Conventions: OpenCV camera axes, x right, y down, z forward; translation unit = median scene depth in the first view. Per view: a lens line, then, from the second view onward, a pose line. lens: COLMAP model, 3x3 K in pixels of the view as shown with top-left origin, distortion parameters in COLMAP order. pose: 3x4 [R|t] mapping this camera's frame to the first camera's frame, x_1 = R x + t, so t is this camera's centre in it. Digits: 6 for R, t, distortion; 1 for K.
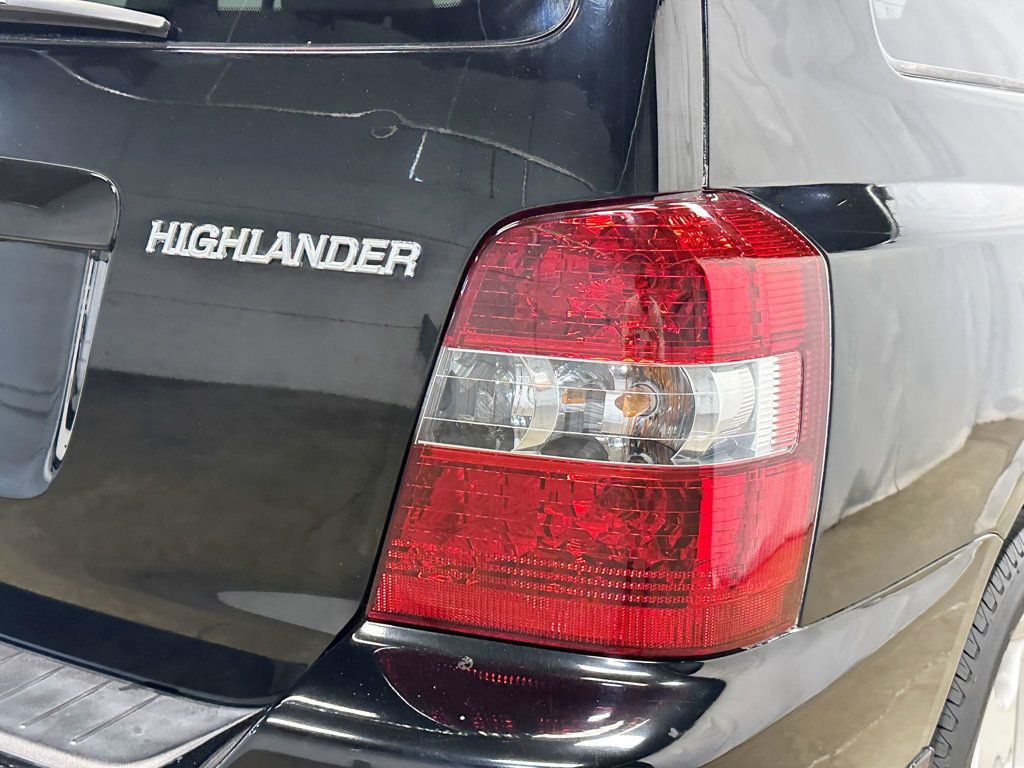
lens RADIAL K [[1435.6, 0, 515.0], [0, 1435.6, 384.5], [0, 0, 1]] dist [0.030488, 0.000000]
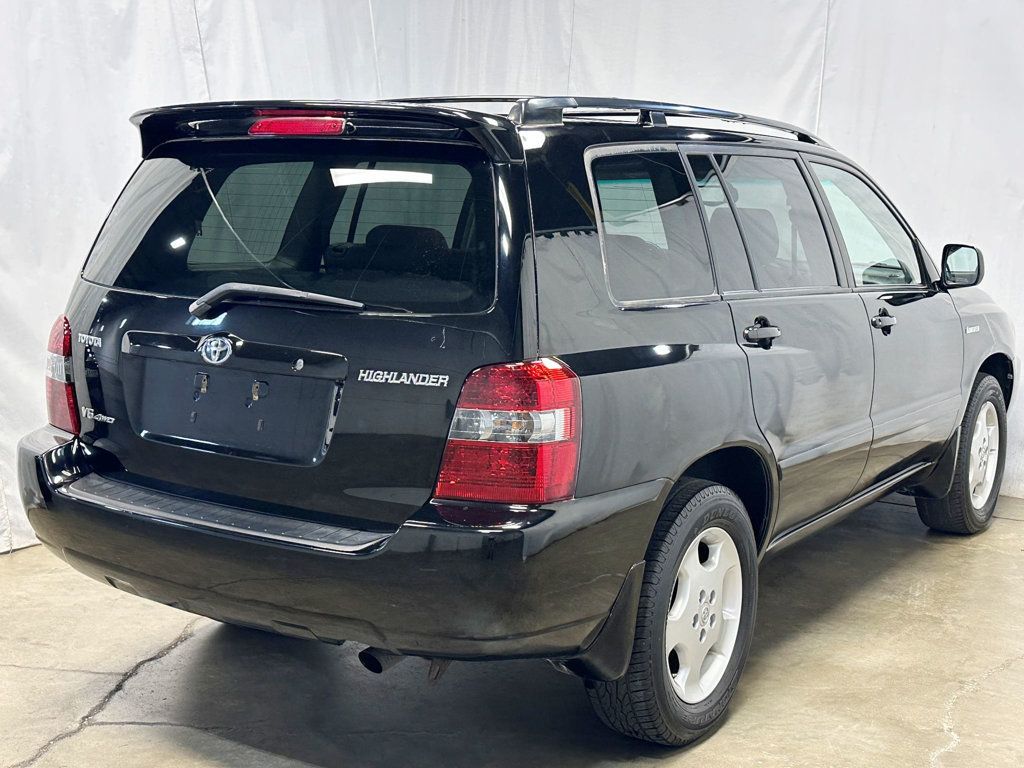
lens RADIAL K [[1435.6, 0, 506.0], [0, 1435.6, 394.0], [0, 0, 1]] dist [0.030488, 0.000000]
pose [[0.999710, -0.022501, -0.008527, 0.085012], [0.021949, 0.997953, -0.060072, 0.131814], [0.009861, 0.059867, 0.998158, -2.115964]]
